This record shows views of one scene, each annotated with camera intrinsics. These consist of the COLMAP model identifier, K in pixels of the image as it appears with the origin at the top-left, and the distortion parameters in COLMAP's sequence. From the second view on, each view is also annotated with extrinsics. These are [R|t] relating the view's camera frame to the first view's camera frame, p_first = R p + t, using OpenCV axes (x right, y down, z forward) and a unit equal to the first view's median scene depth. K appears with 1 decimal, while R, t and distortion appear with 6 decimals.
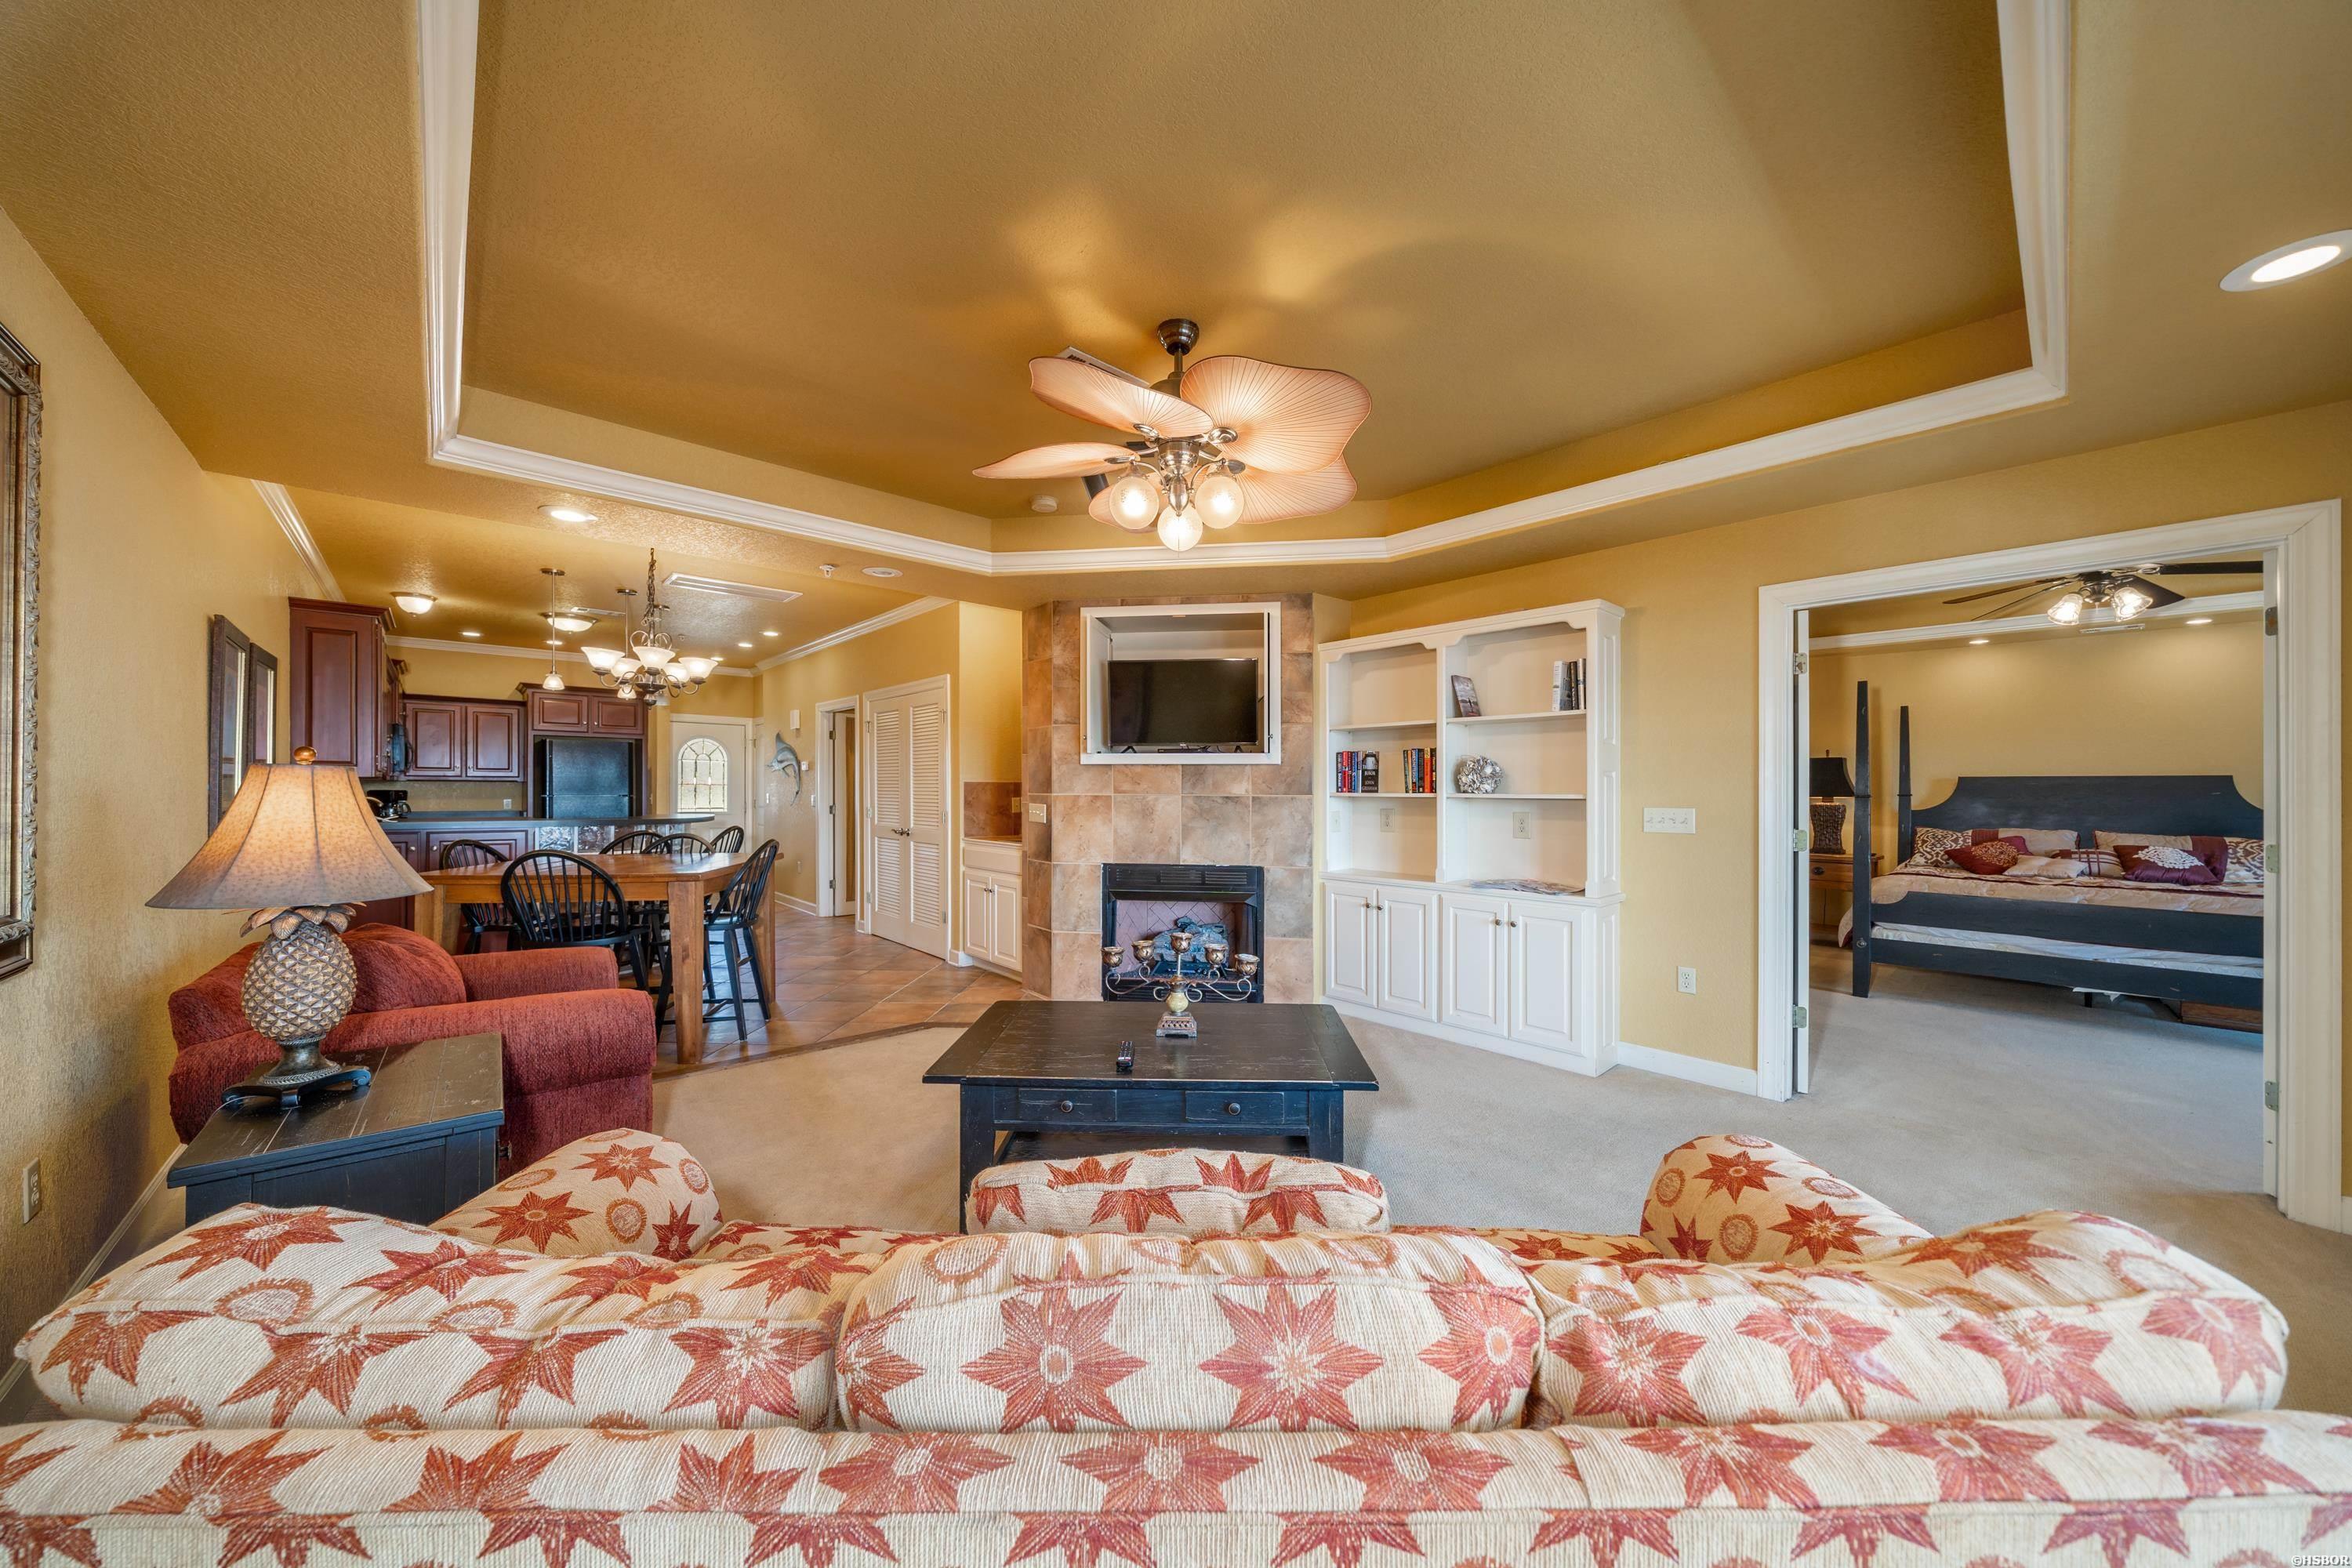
lens RADIAL K [[811.4, 0, 1185.7], [0, 811.4, 792.4], [0, 0, 1]] dist [-0.010540, -0.000524]
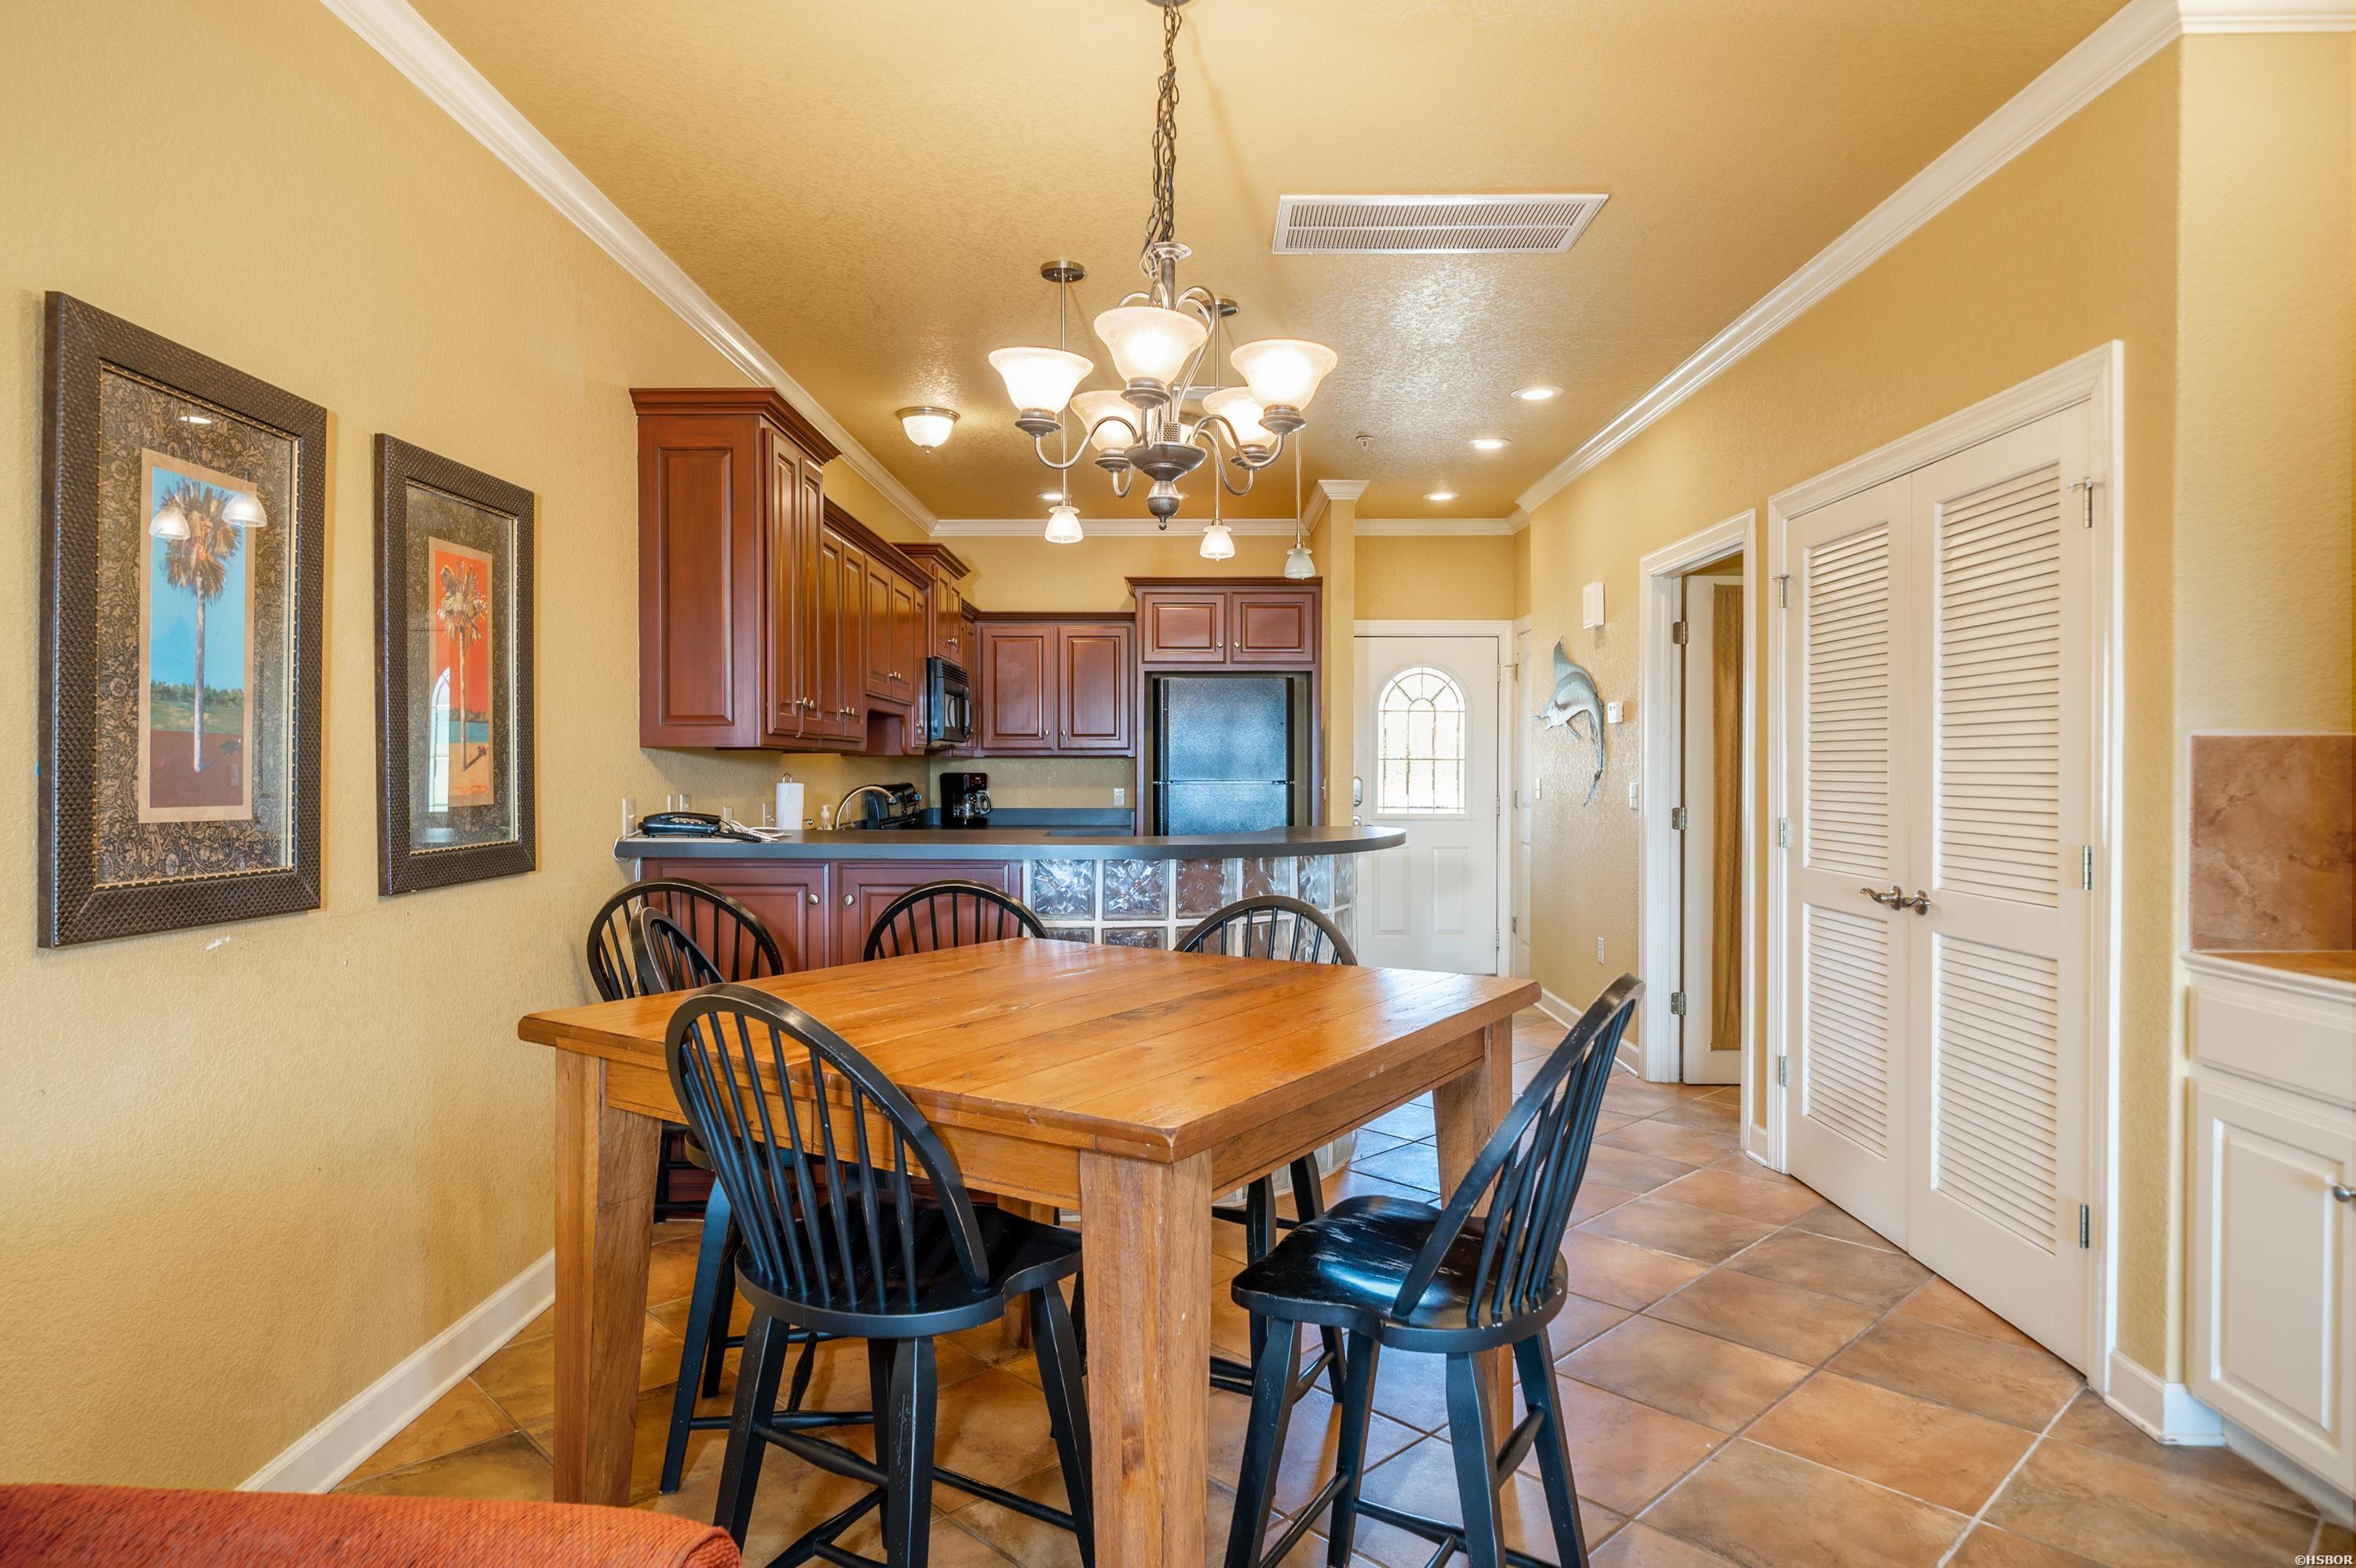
lens RADIAL K [[1380.0, 0, 1180.5], [0, 1380.0, 784.3], [0, 0, 1]] dist [-0.003205, -0.000943]
pose [[0.733370, 0.004514, -0.679814, -0.151532], [0.000041, 0.999978, 0.006683, -0.000527], [0.679829, -0.004929, 0.733354, 0.327098]]
